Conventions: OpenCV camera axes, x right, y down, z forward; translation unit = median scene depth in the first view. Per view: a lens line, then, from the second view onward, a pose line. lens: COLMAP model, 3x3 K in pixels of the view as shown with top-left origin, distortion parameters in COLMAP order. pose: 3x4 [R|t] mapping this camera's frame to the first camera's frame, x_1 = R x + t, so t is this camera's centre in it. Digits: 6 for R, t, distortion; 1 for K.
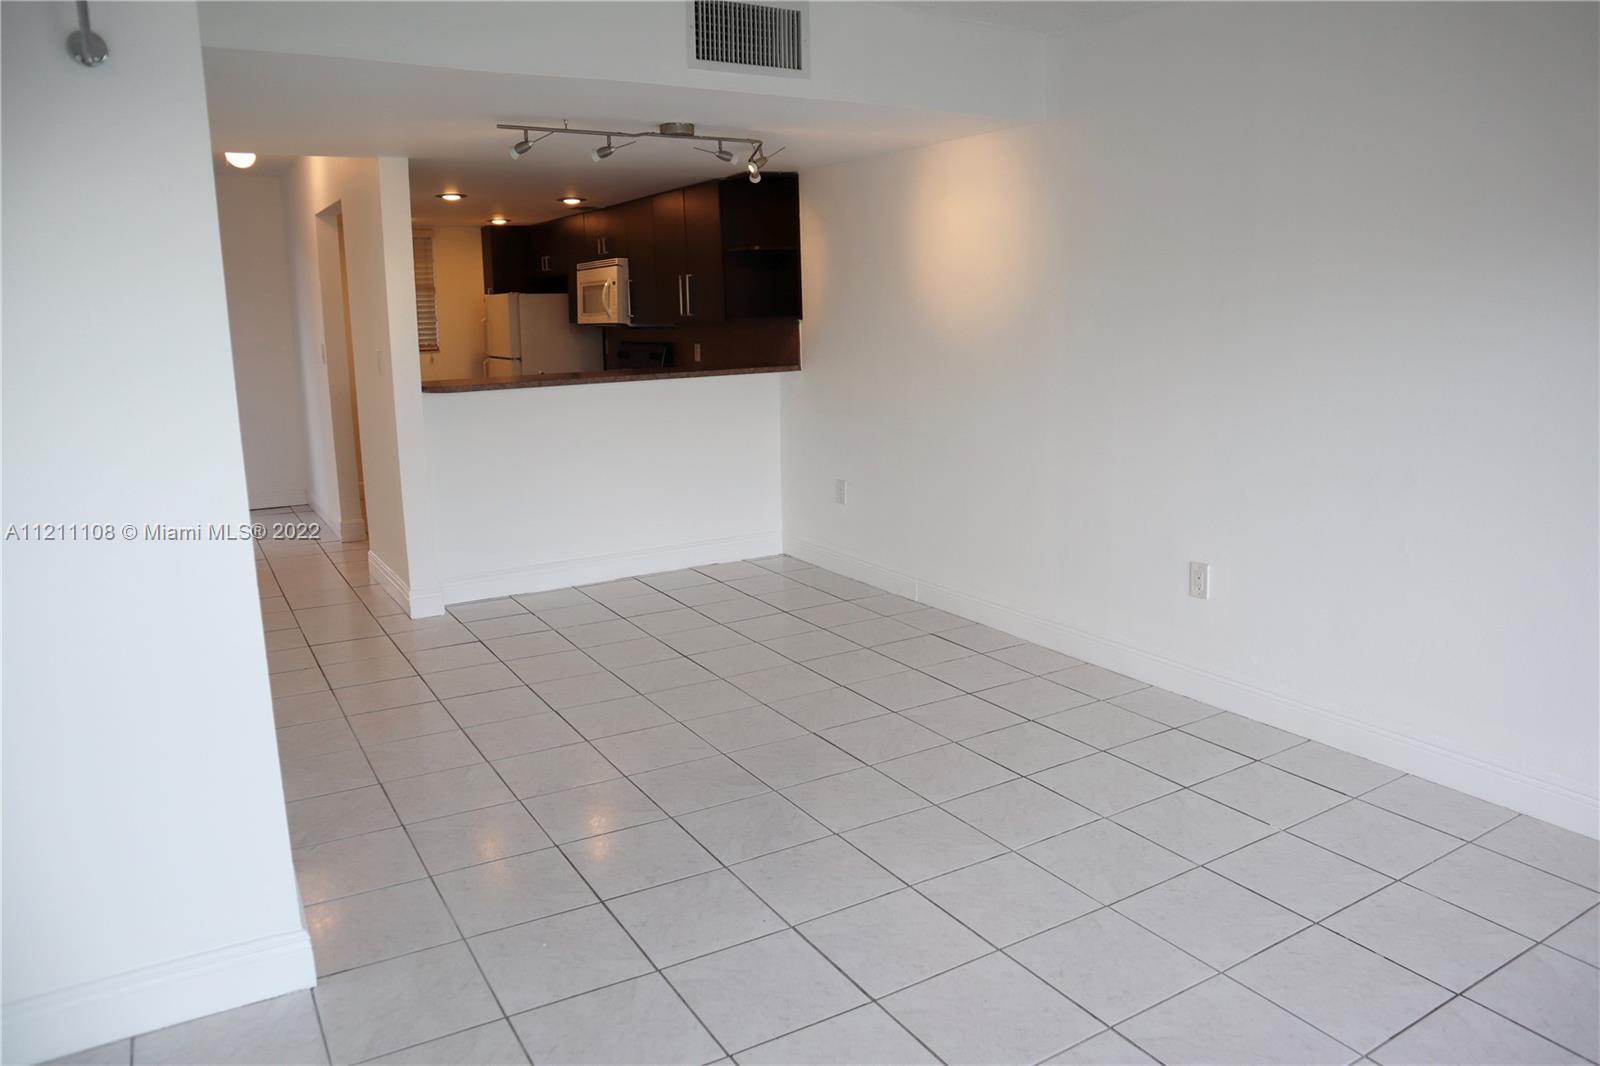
lens RADIAL K [[1099.0, 0, 812.0], [0, 1099.0, 534.1], [0, 0, 1]] dist [-0.129096, 0.079459]
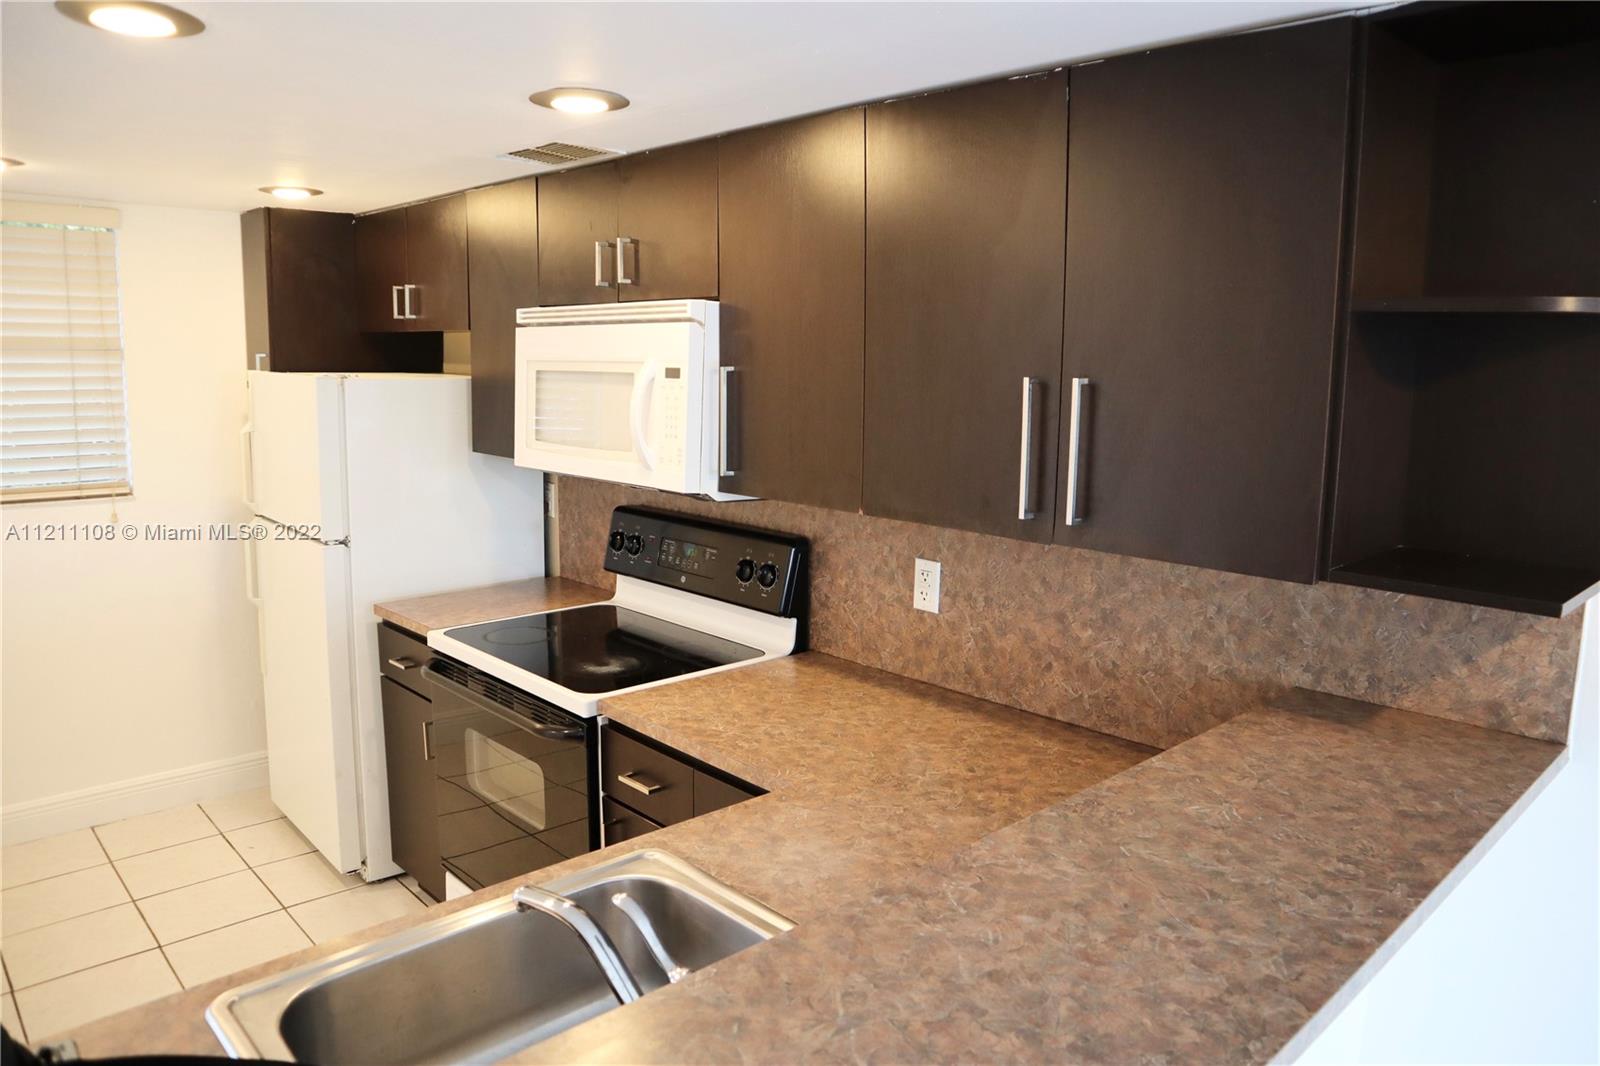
lens RADIAL K [[1099.0, 0, 812.0], [0, 1099.0, 534.1], [0, 0, 1]] dist [-0.129096, 0.079459]
pose [[0.977738, 0.000000, 0.209828, -0.268021], [0.008562, 0.999167, -0.039895, -0.212663], [-0.209654, 0.040803, 0.976924, 0.843859]]
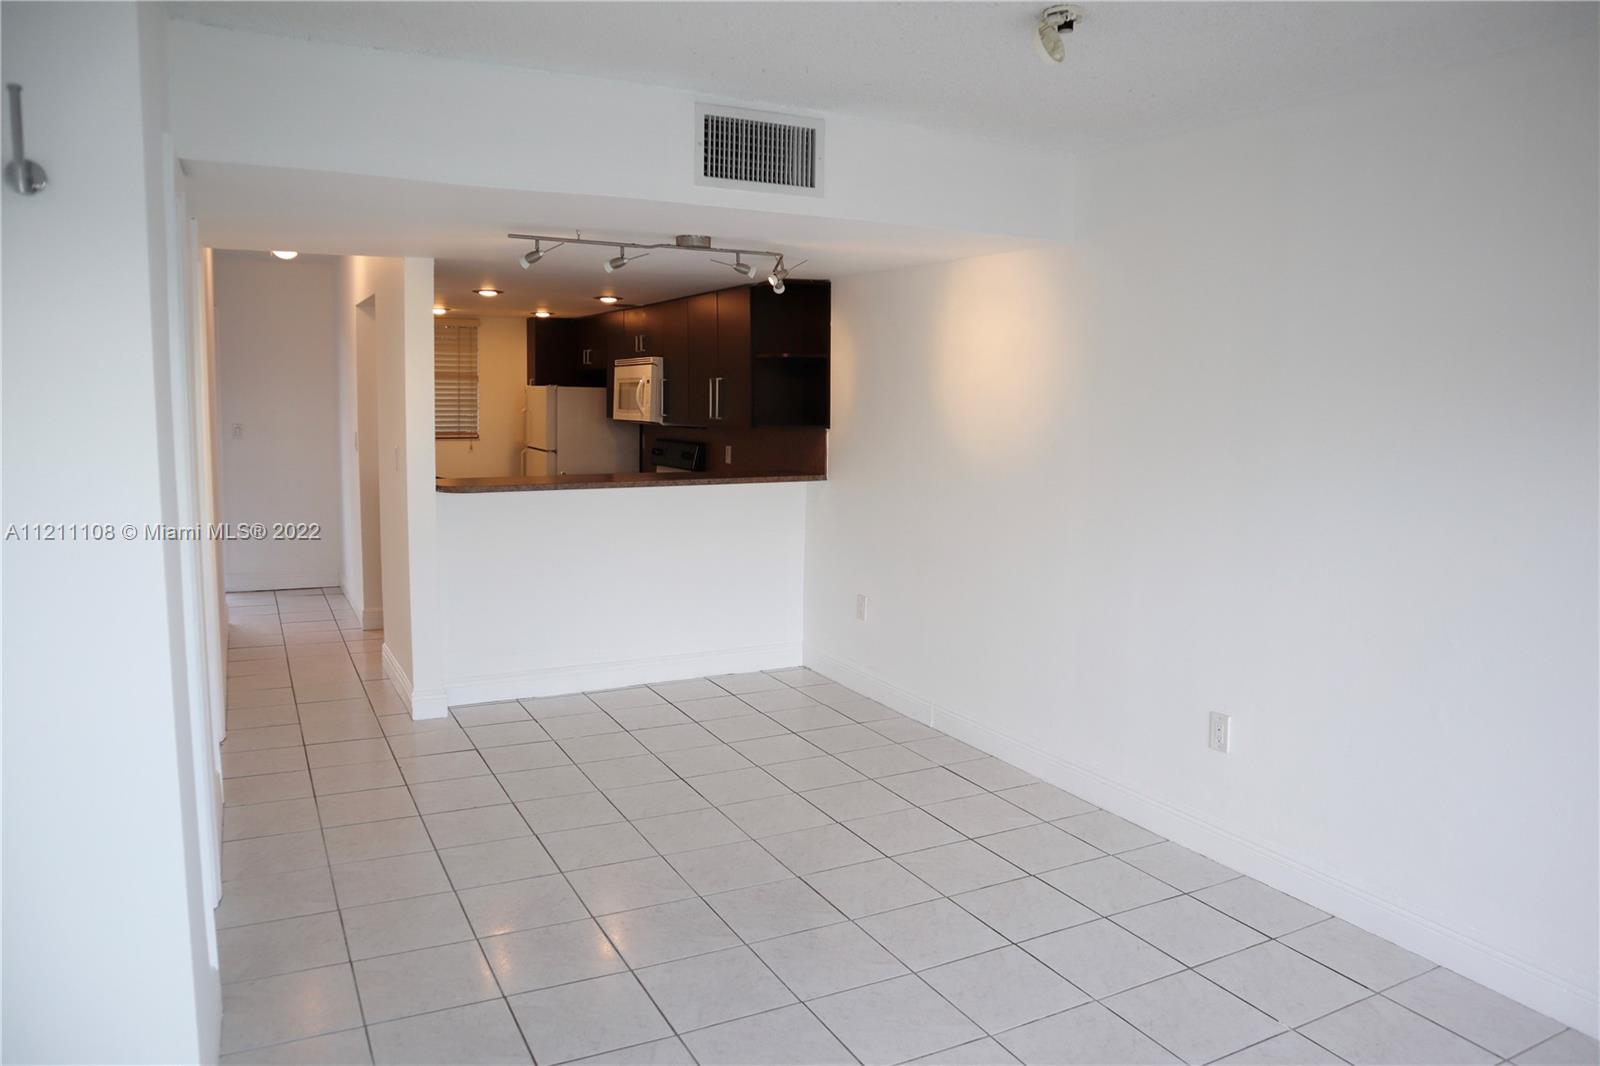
lens RADIAL K [[1099.0, 0, 812.0], [0, 1099.0, 534.1], [0, 0, 1]] dist [-0.129096, 0.079459]
pose [[0.997722, 0.038718, -0.055244, 0.035583], [-0.042826, 0.996247, -0.075215, -0.029348], [0.052125, 0.077410, 0.995636, 0.029271]]
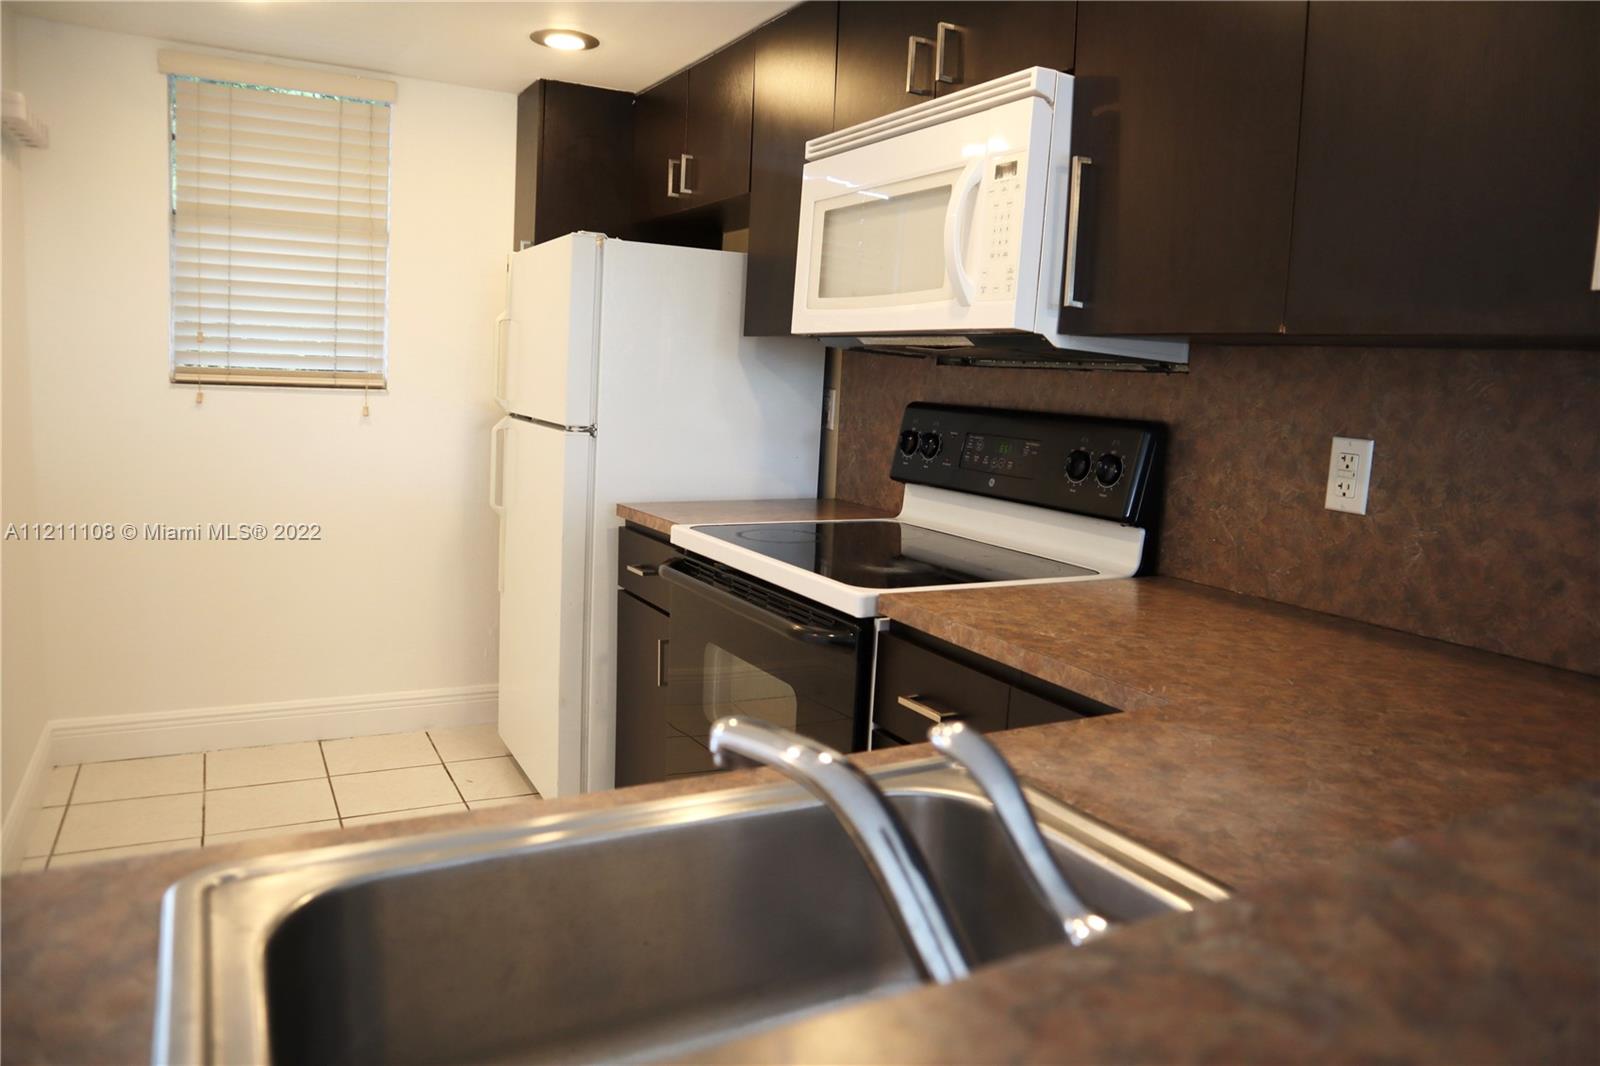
lens RADIAL K [[1099.0, 0, 812.0], [0, 1099.0, 534.1], [0, 0, 1]] dist [-0.129096, 0.079459]
pose [[0.996891, 0.070996, -0.034172, -0.269729], [-0.072936, 0.995568, -0.059363, -0.164324], [0.029806, 0.061671, 0.997651, 0.960731]]
